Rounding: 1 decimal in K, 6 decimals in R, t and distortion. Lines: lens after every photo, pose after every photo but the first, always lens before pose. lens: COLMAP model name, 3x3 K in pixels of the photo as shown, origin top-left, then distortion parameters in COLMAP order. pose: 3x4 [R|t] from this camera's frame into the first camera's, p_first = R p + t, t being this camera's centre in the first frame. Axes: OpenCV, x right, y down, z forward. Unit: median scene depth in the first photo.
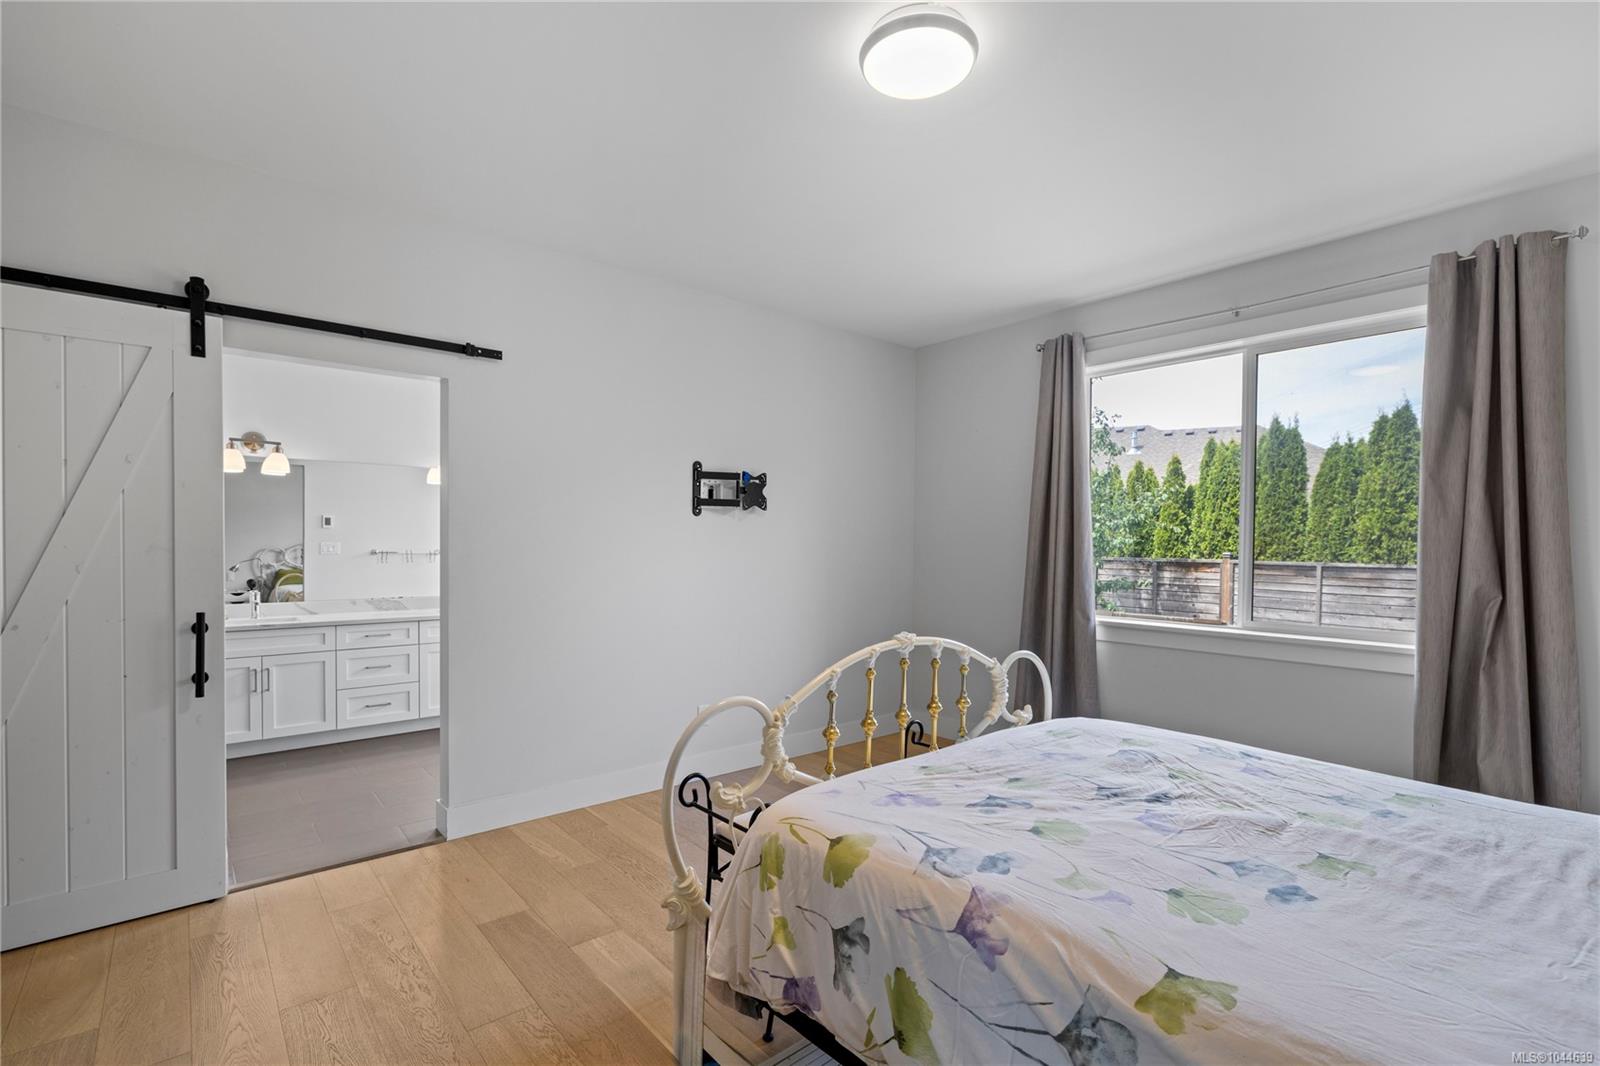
lens RADIAL K [[710.9, 0, 798.4], [0, 710.9, 556.9], [0, 0, 1]] dist [-0.007878, 0.003113]
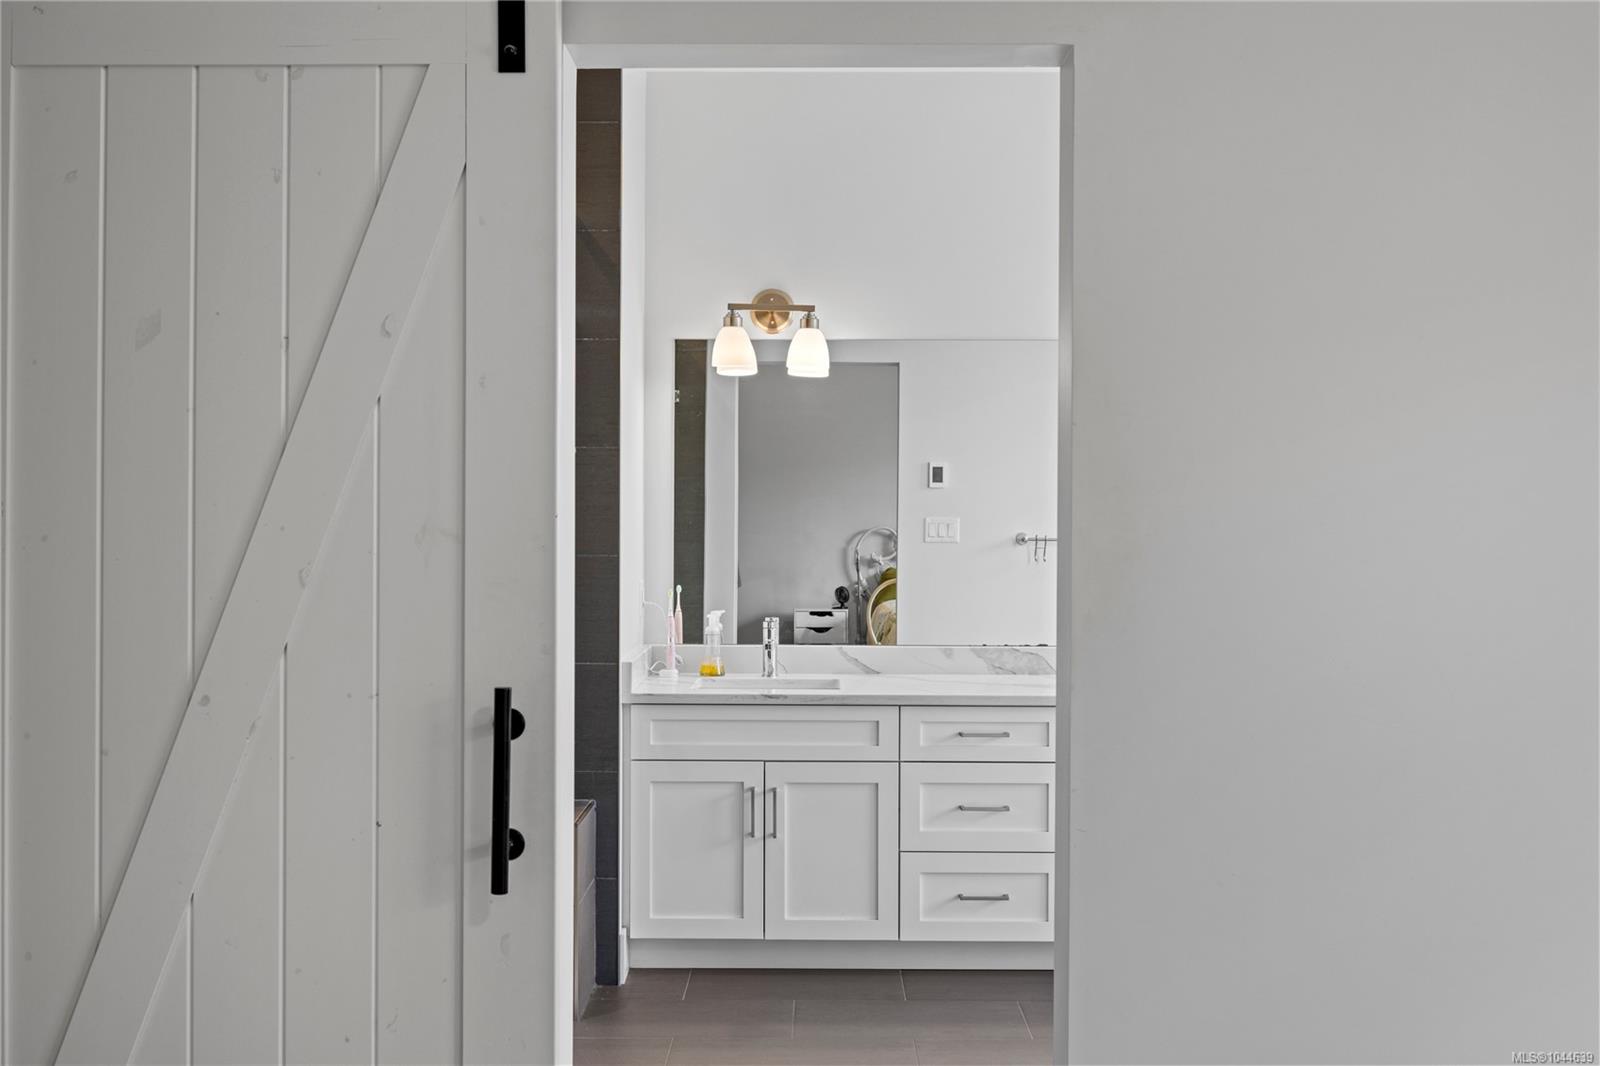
lens RADIAL K [[1540.6, 0, 813.8], [0, 1540.6, 527.0], [0, 0, 1]] dist [-0.001159, 0.000000]
pose [[0.757283, 0.002459, -0.653082, -0.063867], [-0.011523, 0.999888, -0.009596, -0.004766], [0.652985, 0.014793, 0.757226, 0.230246]]
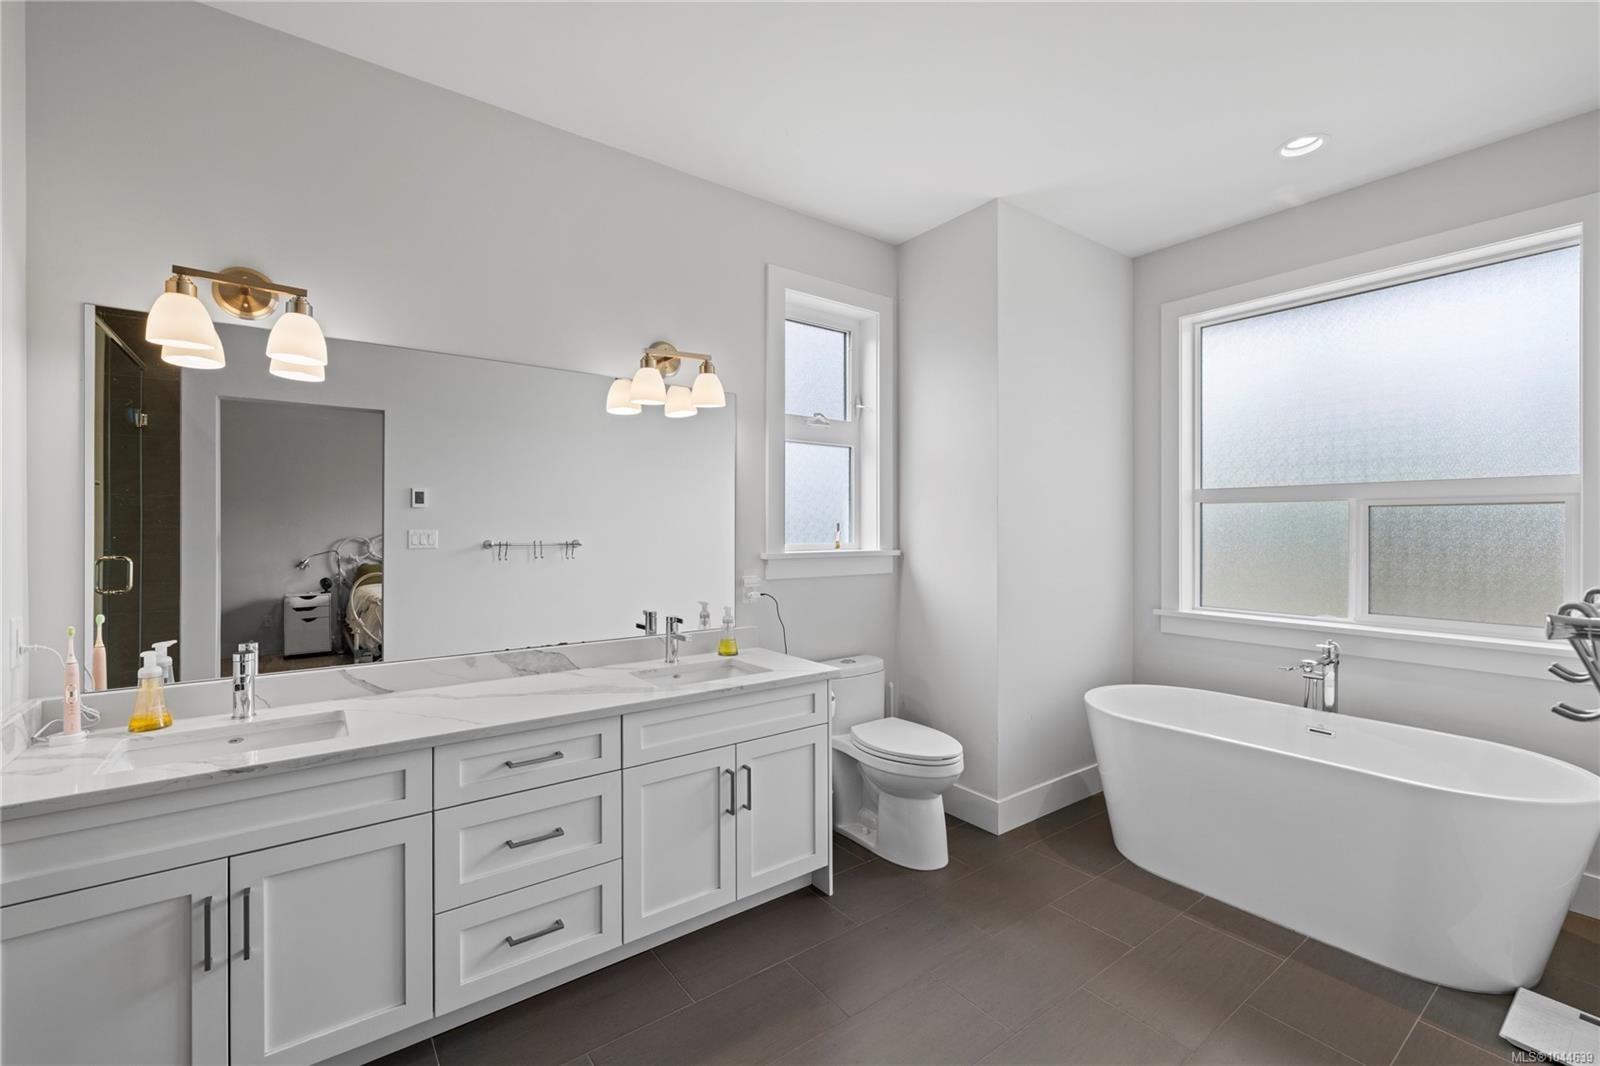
lens RADIAL K [[679.8, 0, 811.0], [0, 679.8, 531.5], [0, 0, 1]] dist [0.002699, -0.000805]
pose [[0.997738, -0.004859, -0.067042, -0.414270], [0.003845, 0.999876, -0.015241, -0.013143], [0.067107, 0.014949, 0.997634, 0.630901]]
